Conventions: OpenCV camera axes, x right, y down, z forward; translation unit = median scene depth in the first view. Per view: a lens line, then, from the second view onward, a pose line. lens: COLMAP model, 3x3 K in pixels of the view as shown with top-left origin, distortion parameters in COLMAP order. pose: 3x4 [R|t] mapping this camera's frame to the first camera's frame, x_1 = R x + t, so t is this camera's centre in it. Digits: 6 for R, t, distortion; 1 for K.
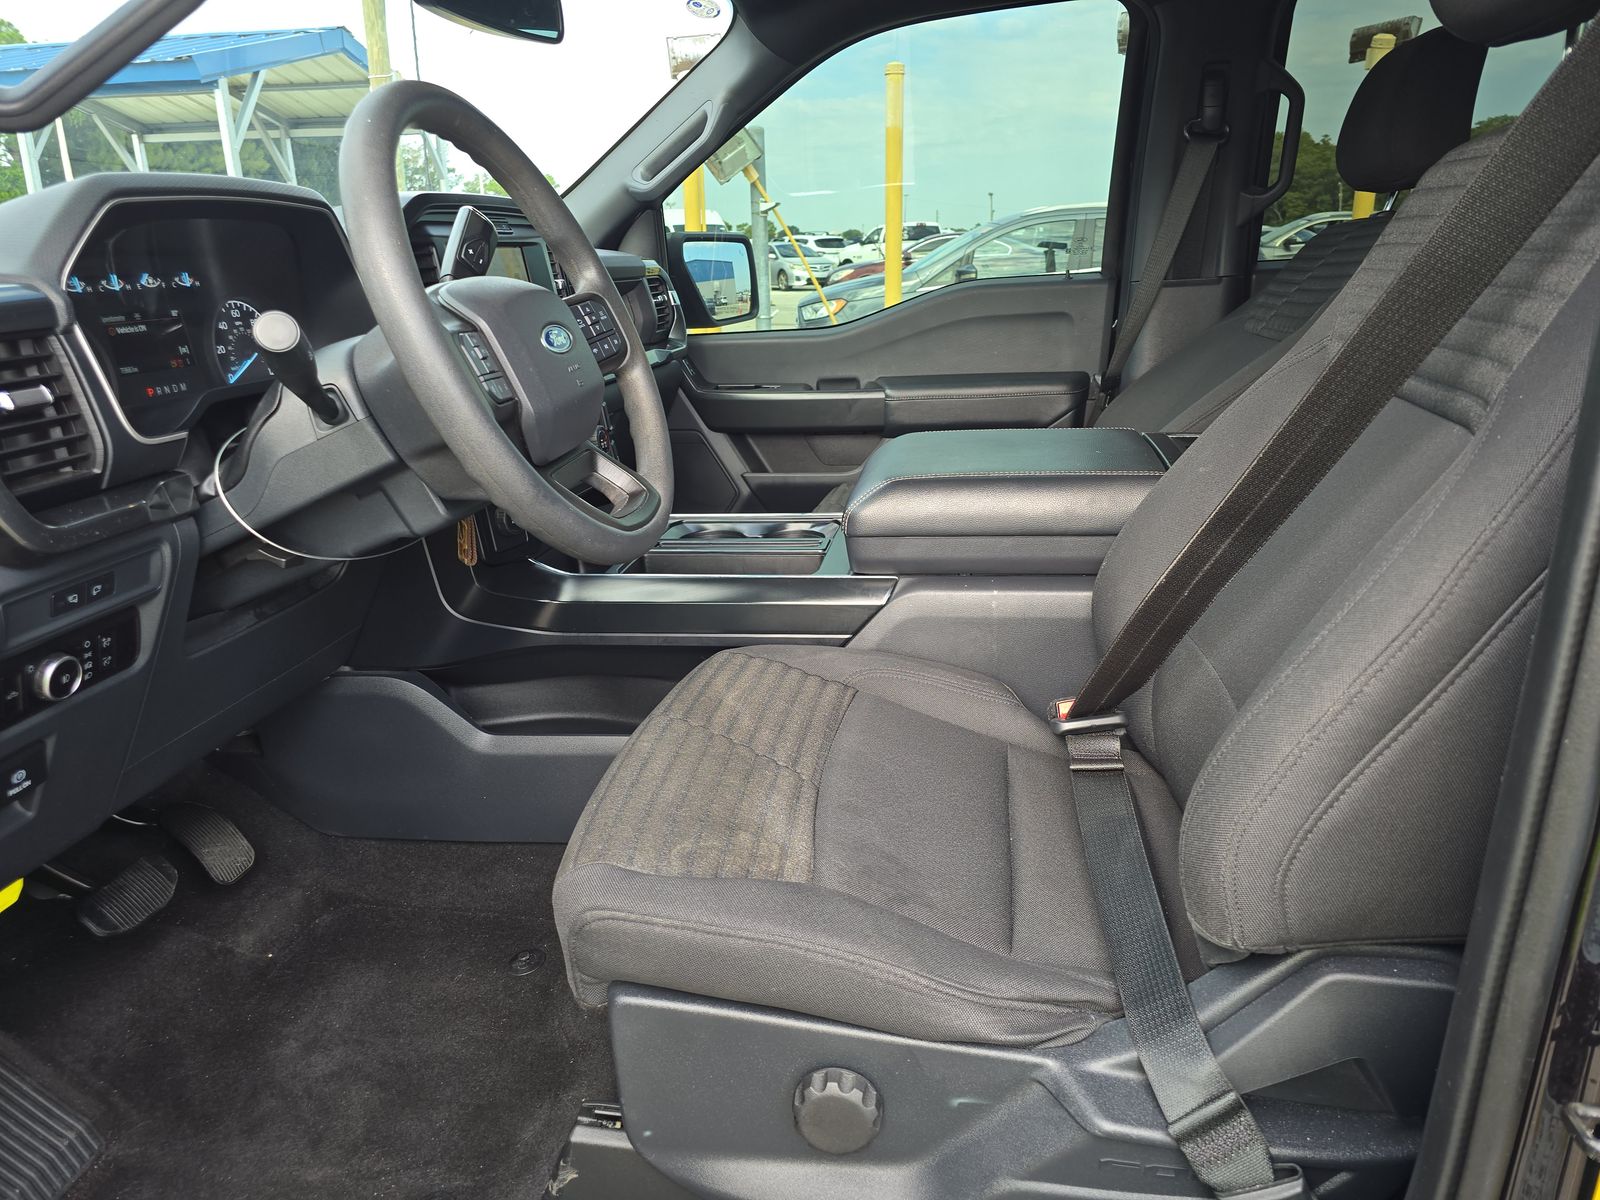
lens RADIAL K [[1073.5, 0, 801.4], [0, 1073.5, 598.3], [0, 0, 1]] dist [0.025646, -0.005700]
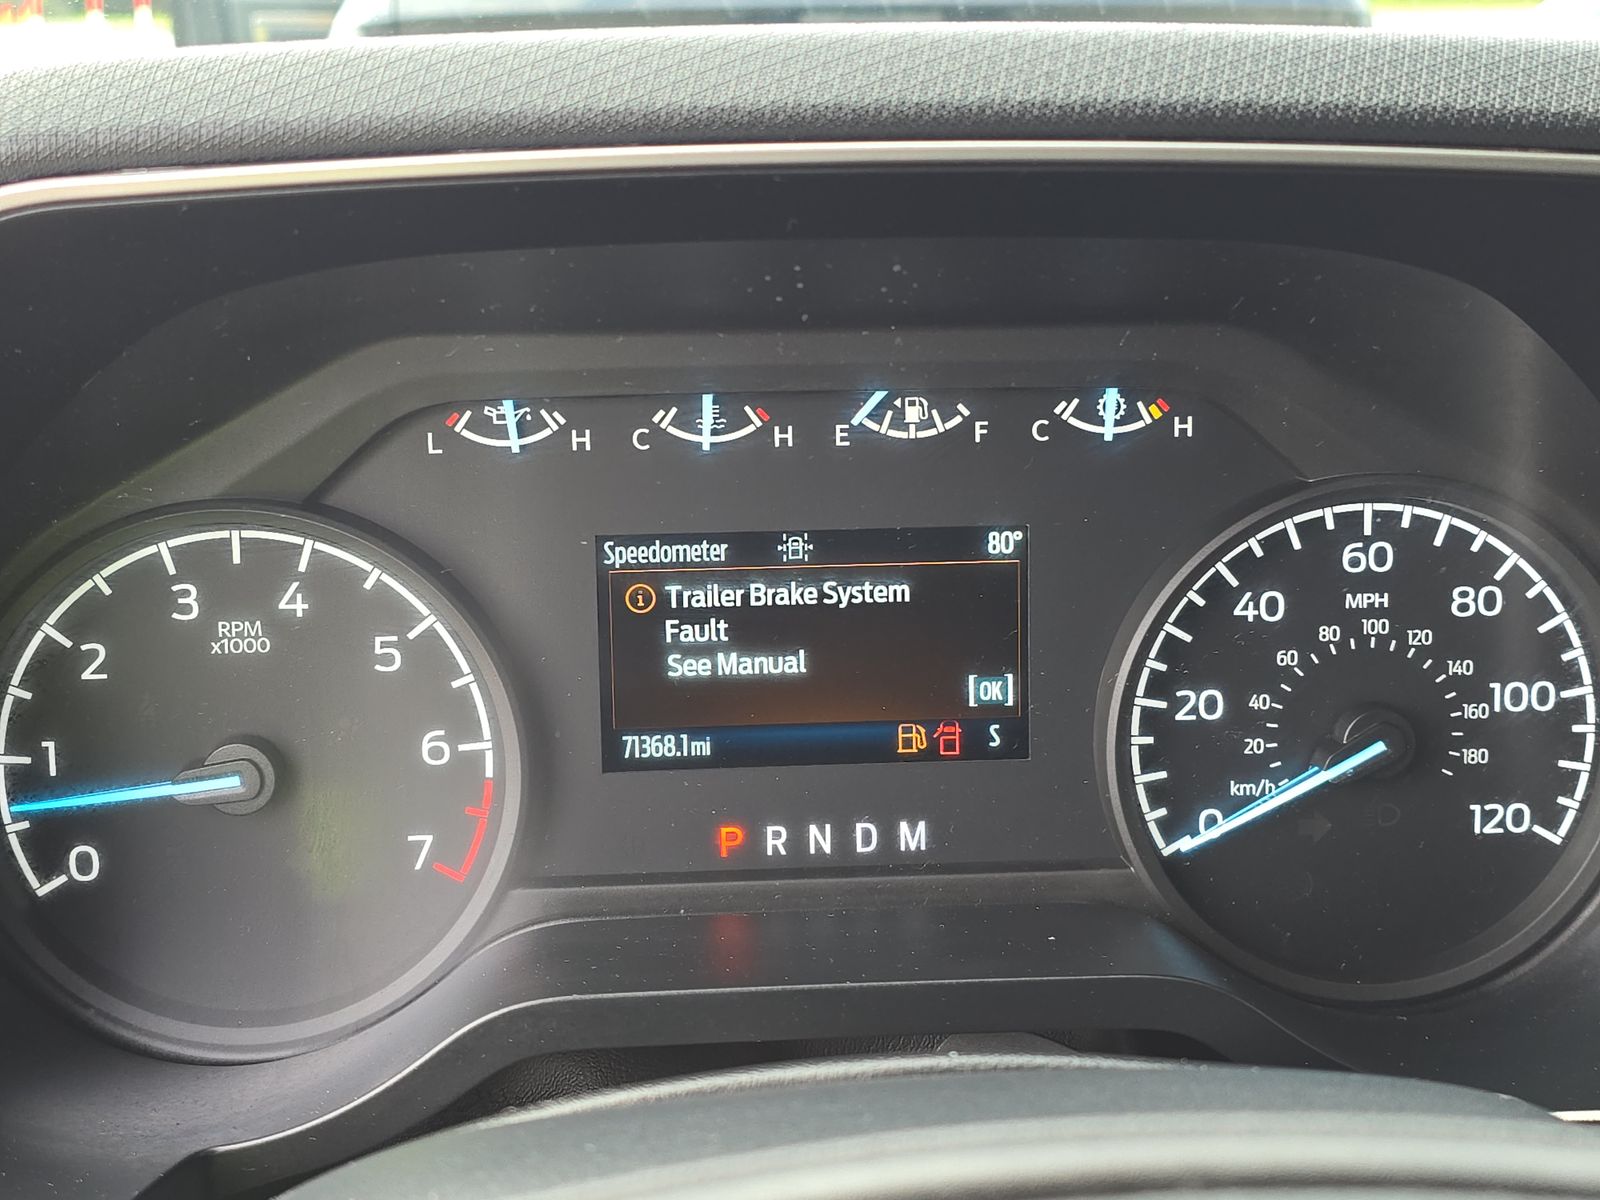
lens RADIAL K [[1073.5, 0, 800.2], [0, 1073.5, 598.0], [0, 0, 1]] dist [0.025646, -0.005700]
pose [[0.193700, 0.213052, -0.957648, -0.351372], [-0.292107, 0.944387, 0.151018, -0.272991], [0.936565, 0.250484, 0.245162, 0.895442]]
